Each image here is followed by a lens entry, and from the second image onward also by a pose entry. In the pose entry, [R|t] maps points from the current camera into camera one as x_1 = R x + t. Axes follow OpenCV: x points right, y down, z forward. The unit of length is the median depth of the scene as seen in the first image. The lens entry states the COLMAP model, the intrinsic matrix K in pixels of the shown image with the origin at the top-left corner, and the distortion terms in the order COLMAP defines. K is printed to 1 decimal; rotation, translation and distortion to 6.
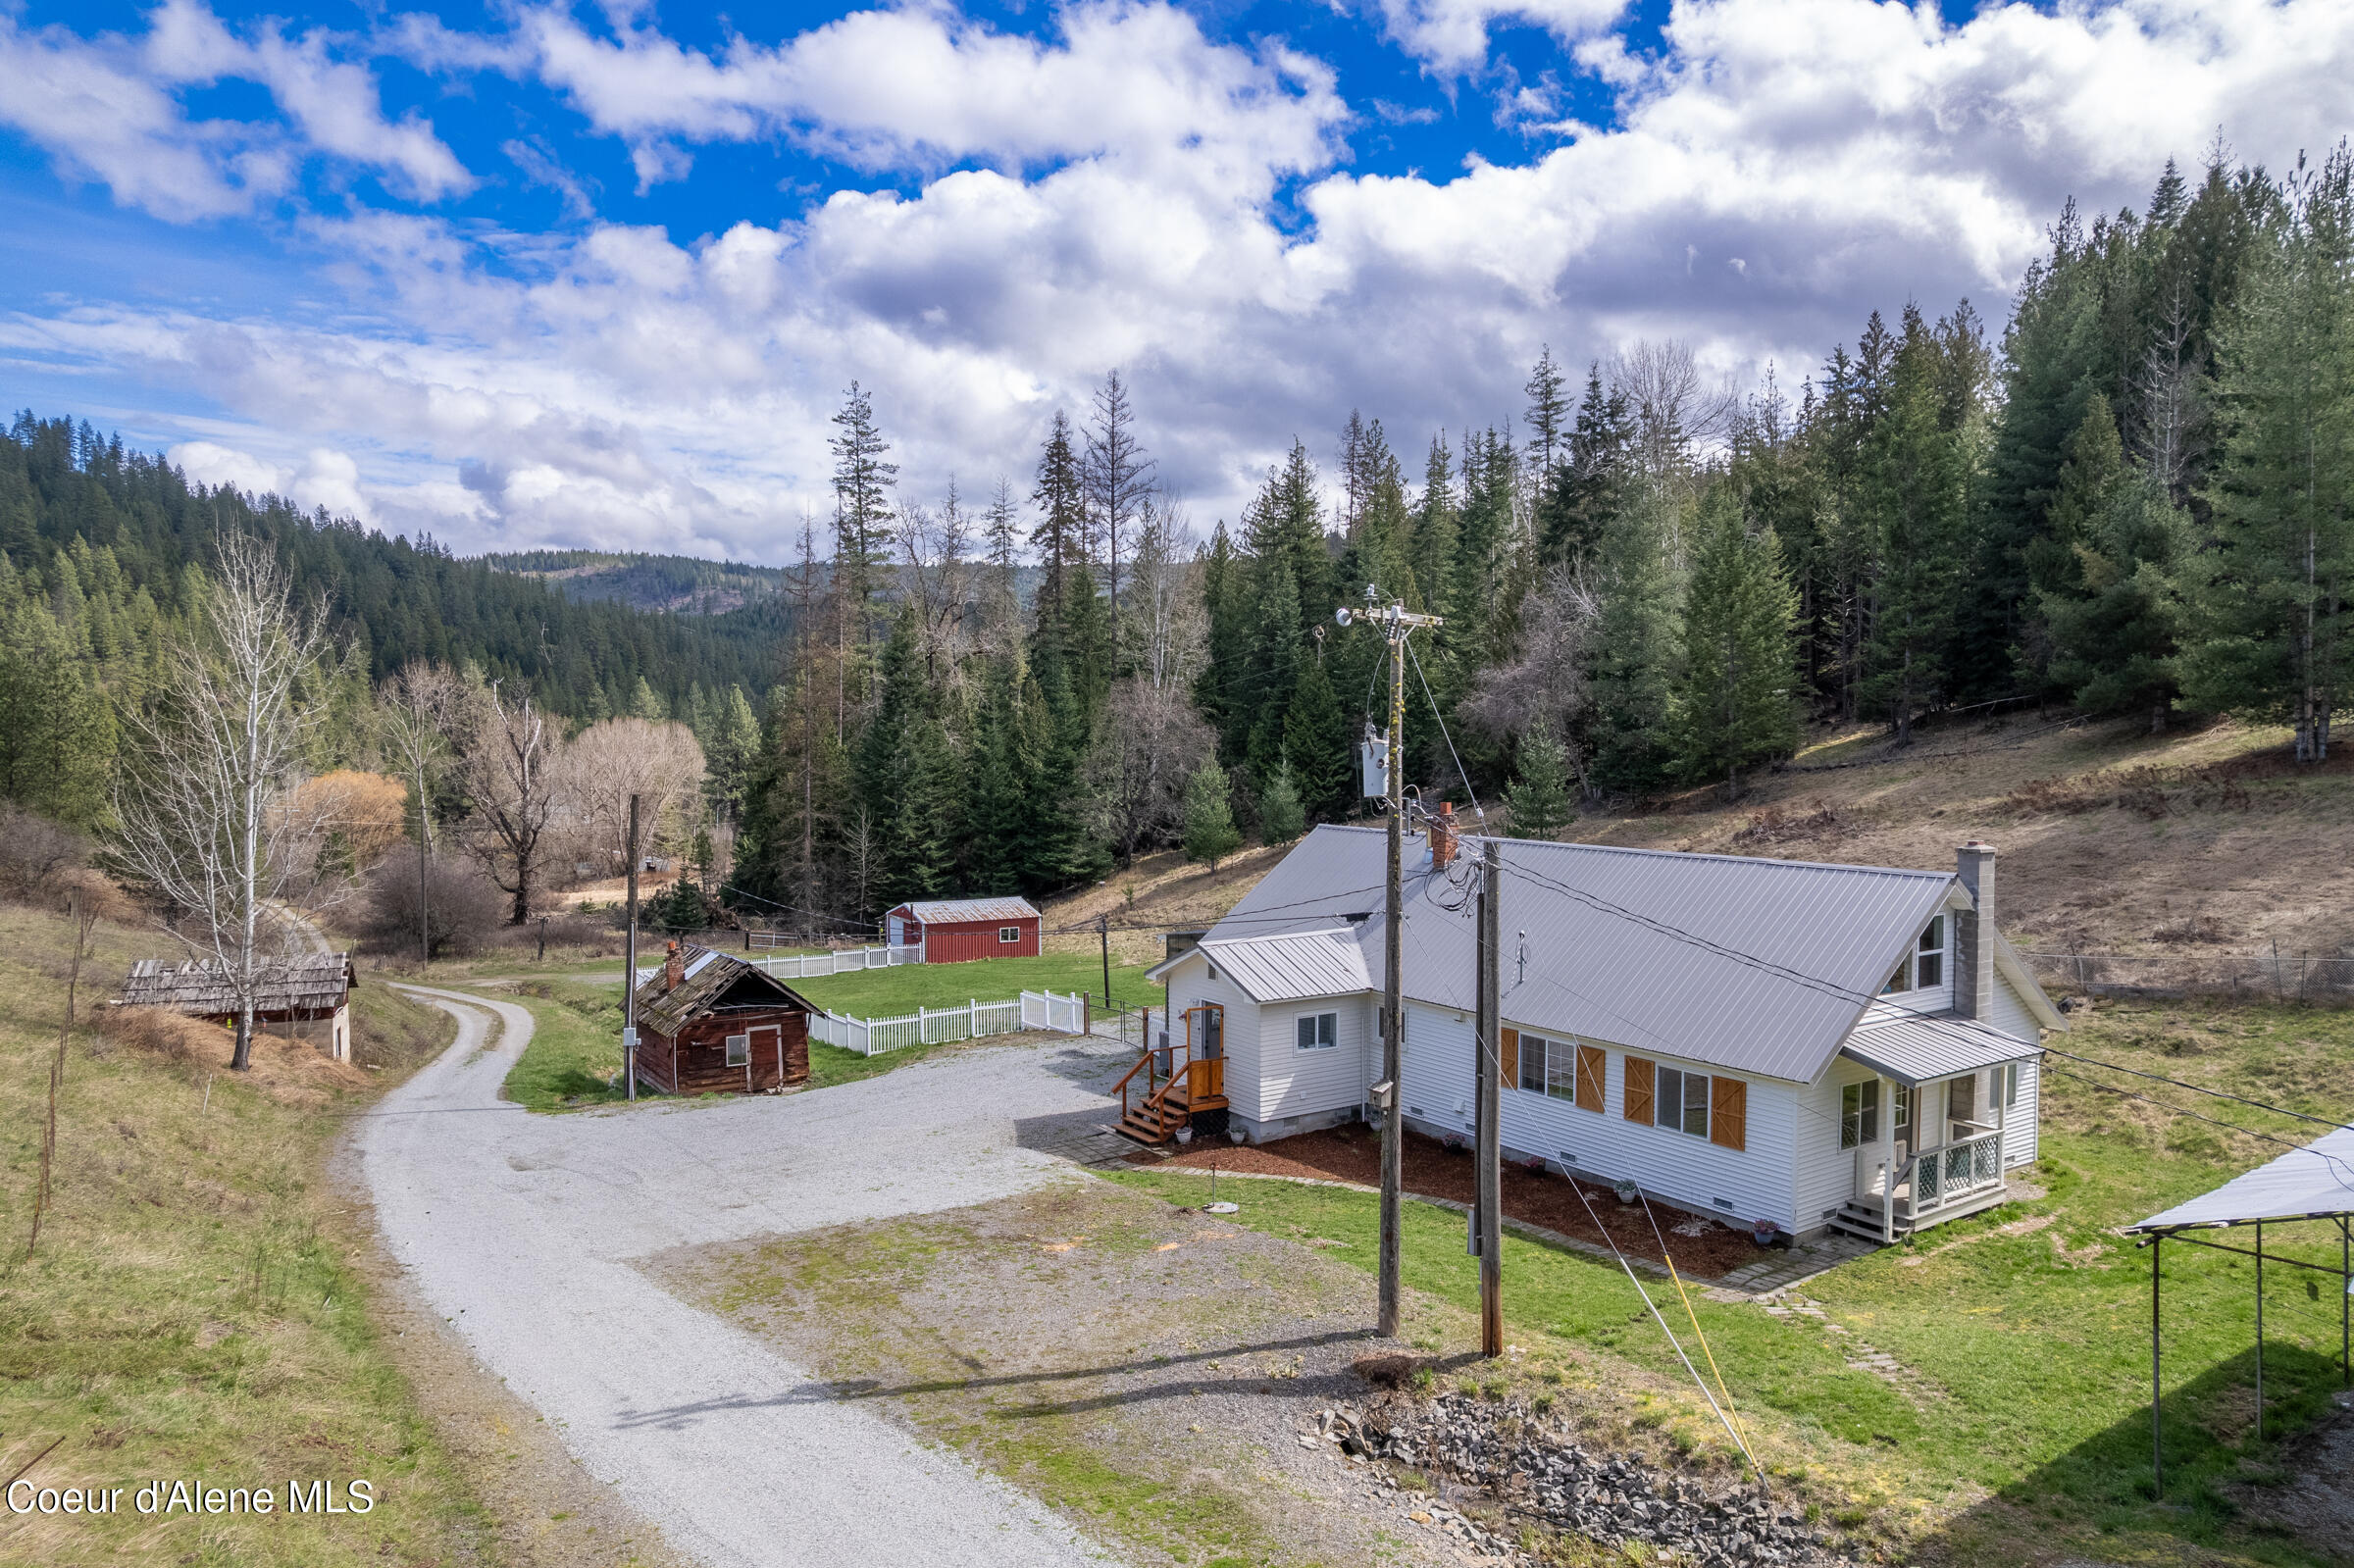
lens RADIAL K [[1501.4, 0, 1177.0], [0, 1501.4, 784.0], [0, 0, 1]] dist [-0.069025, 0.053561]
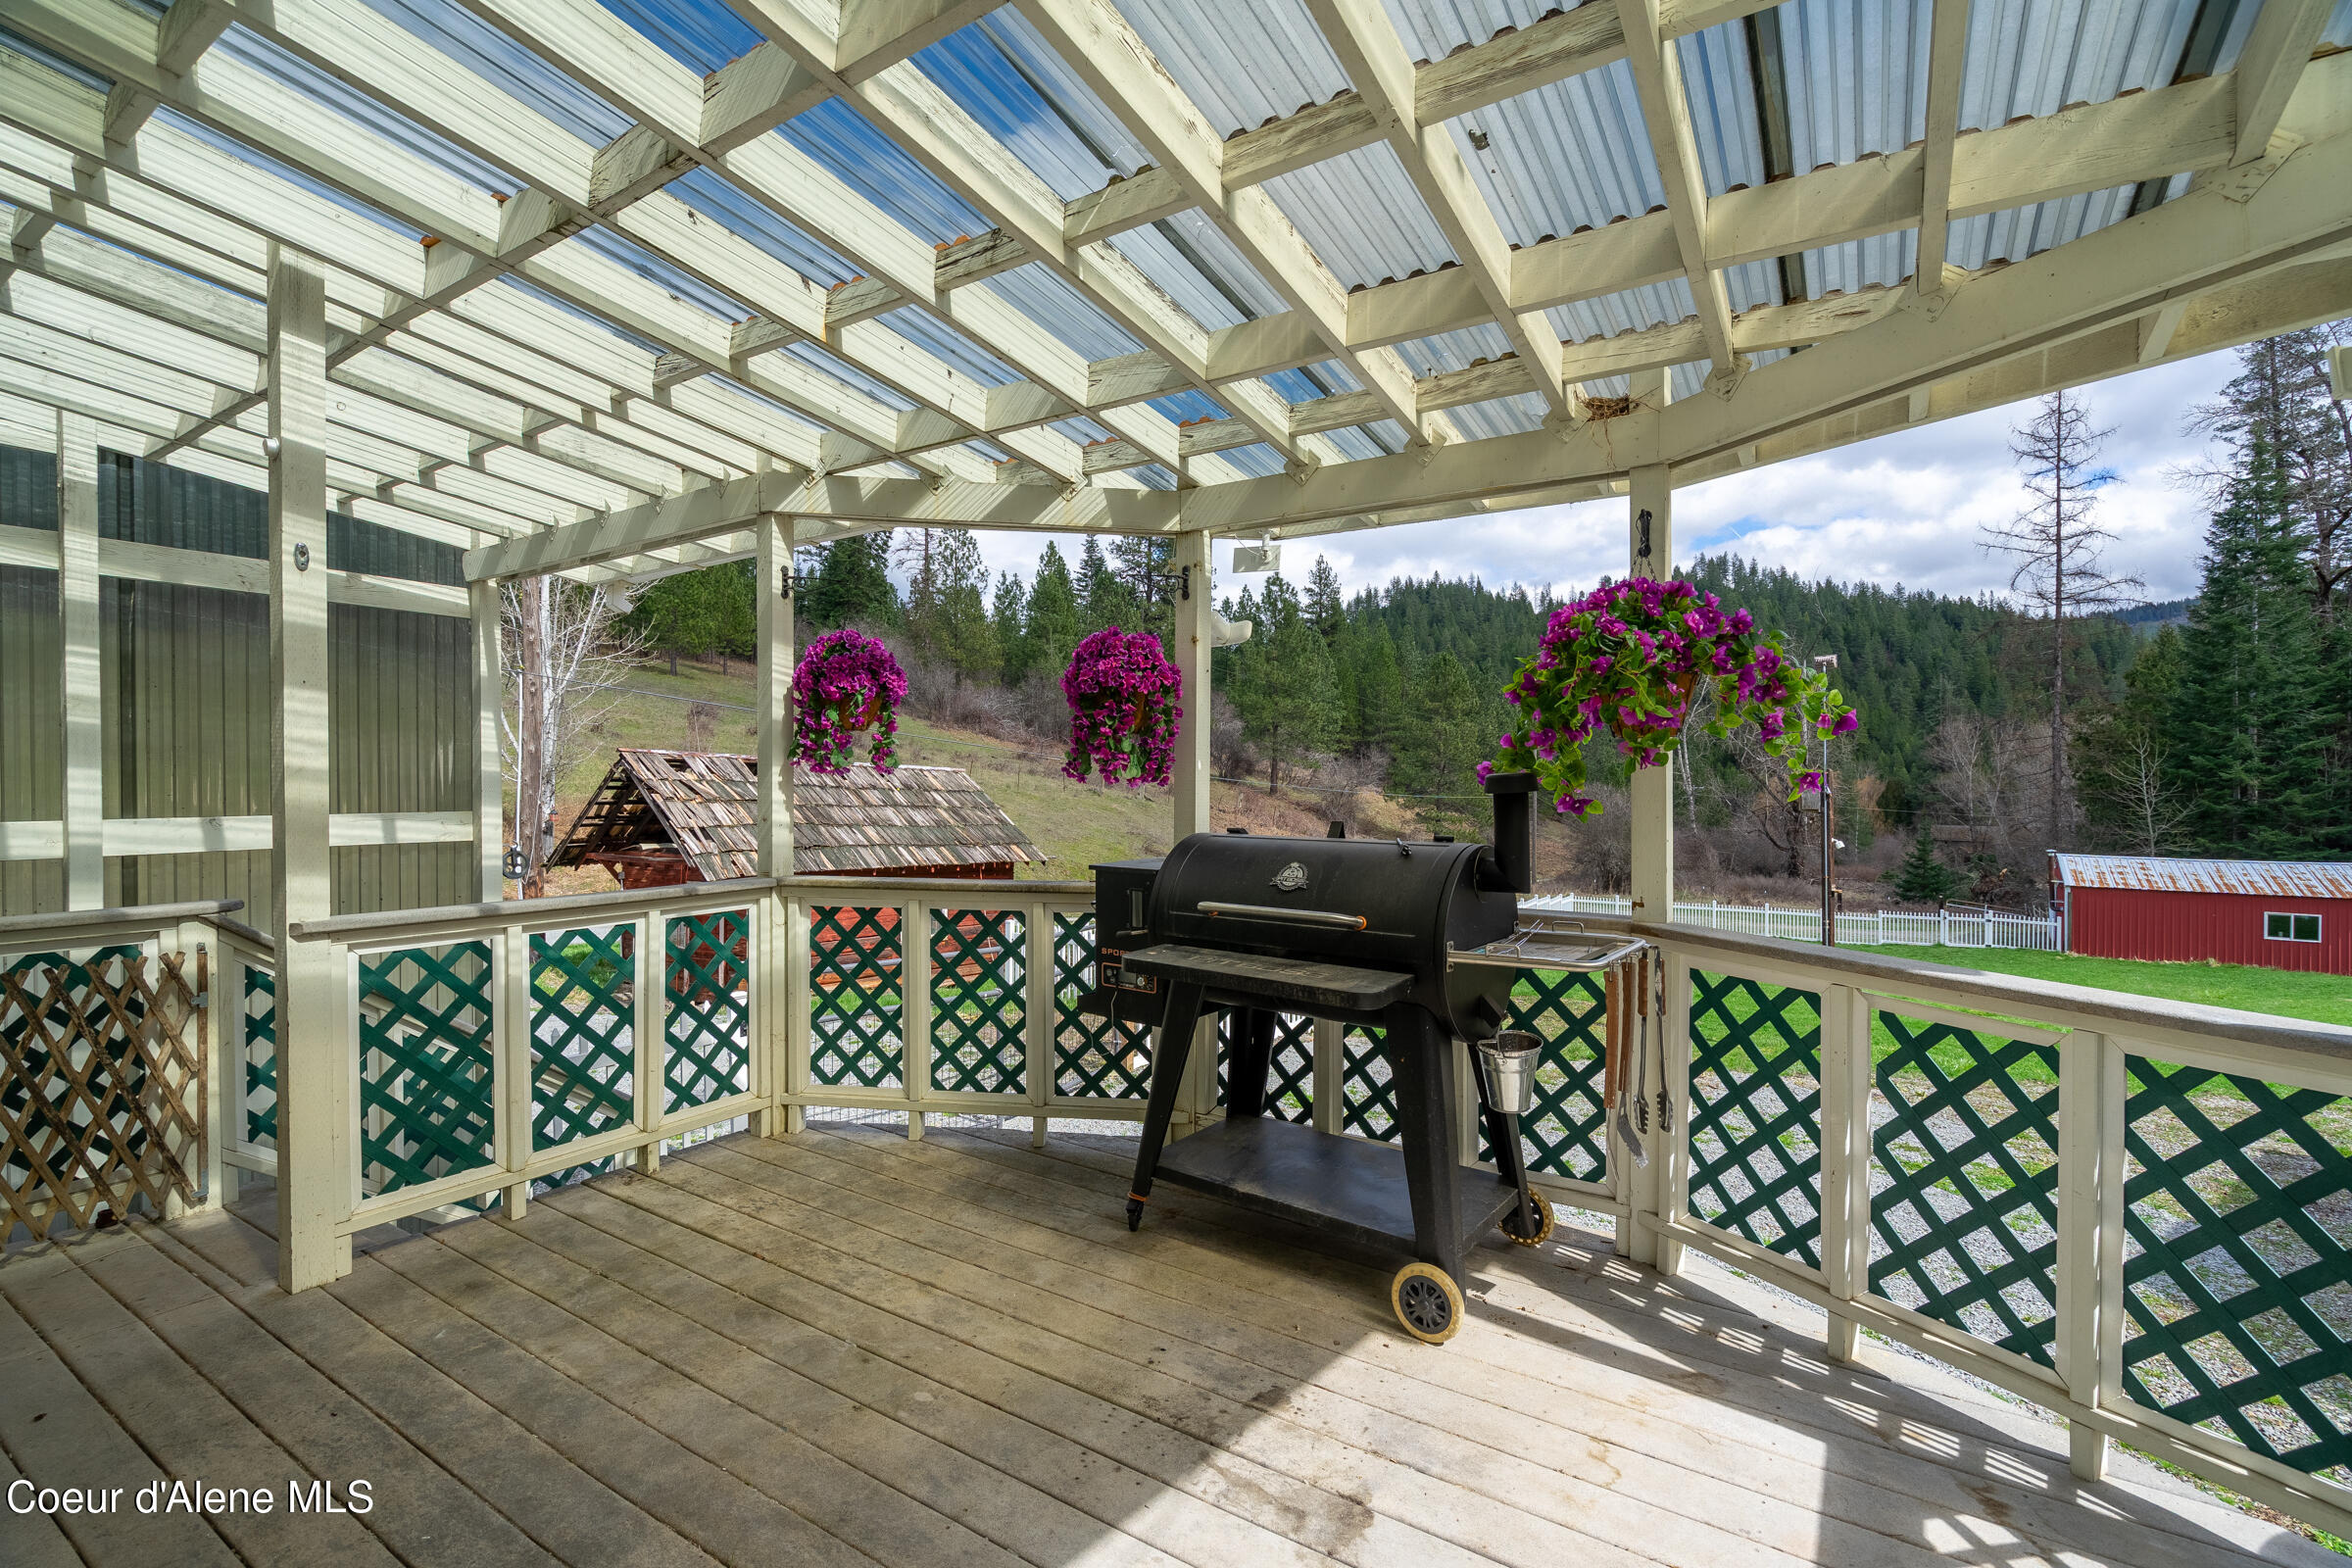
lens RADIAL K [[1041.2, 0, 1176.0], [0, 1041.2, 784.0], [0, 0, 1]] dist [-0.004264, -0.000487]
pose [[0.394959, 0.004765, -0.918686, 0.051662], [-0.024660, 0.999681, -0.005416, 0.049583], [0.918368, 0.024794, 0.394951, 0.398597]]
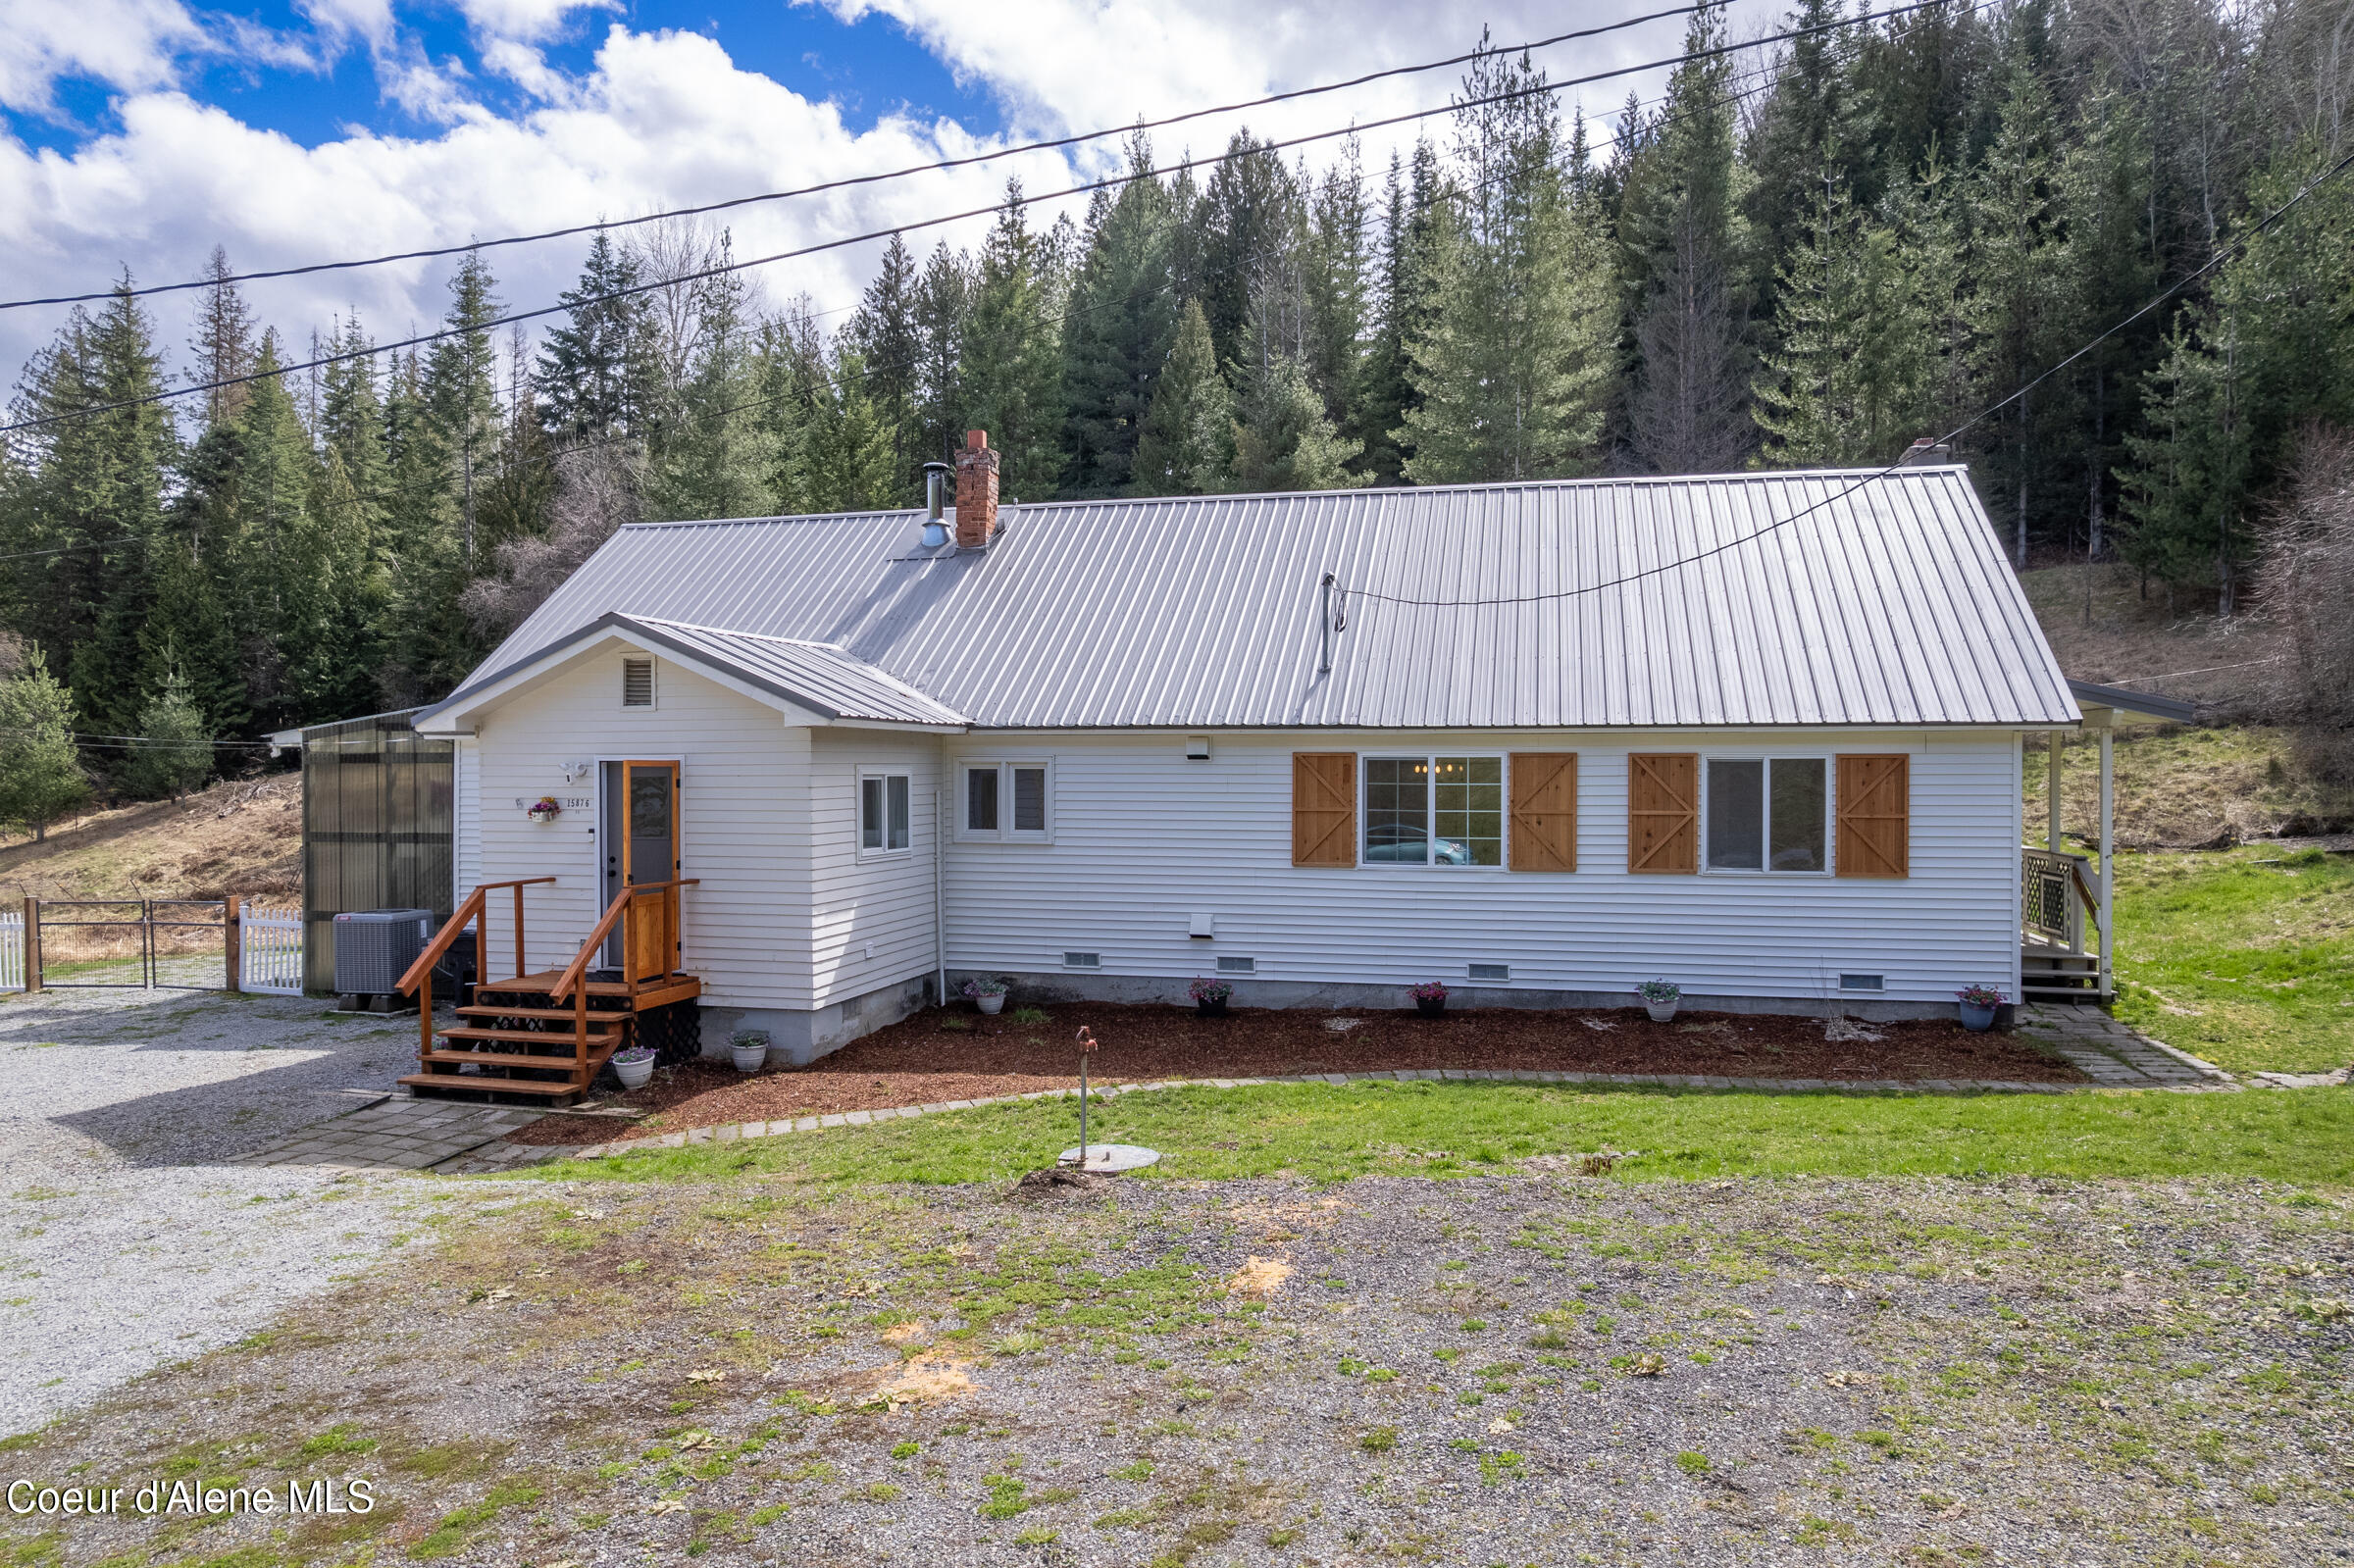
lens RADIAL K [[1510.8, 0, 1174.5], [0, 1510.8, 778.2], [0, 0, 1]] dist [-0.091142, 0.084827]
pose [[0.731524, -0.002407, 0.681811, -0.048103], [0.020250, 0.999629, -0.018197, 0.050347], [-0.681515, 0.027118, 0.731302, 0.182455]]
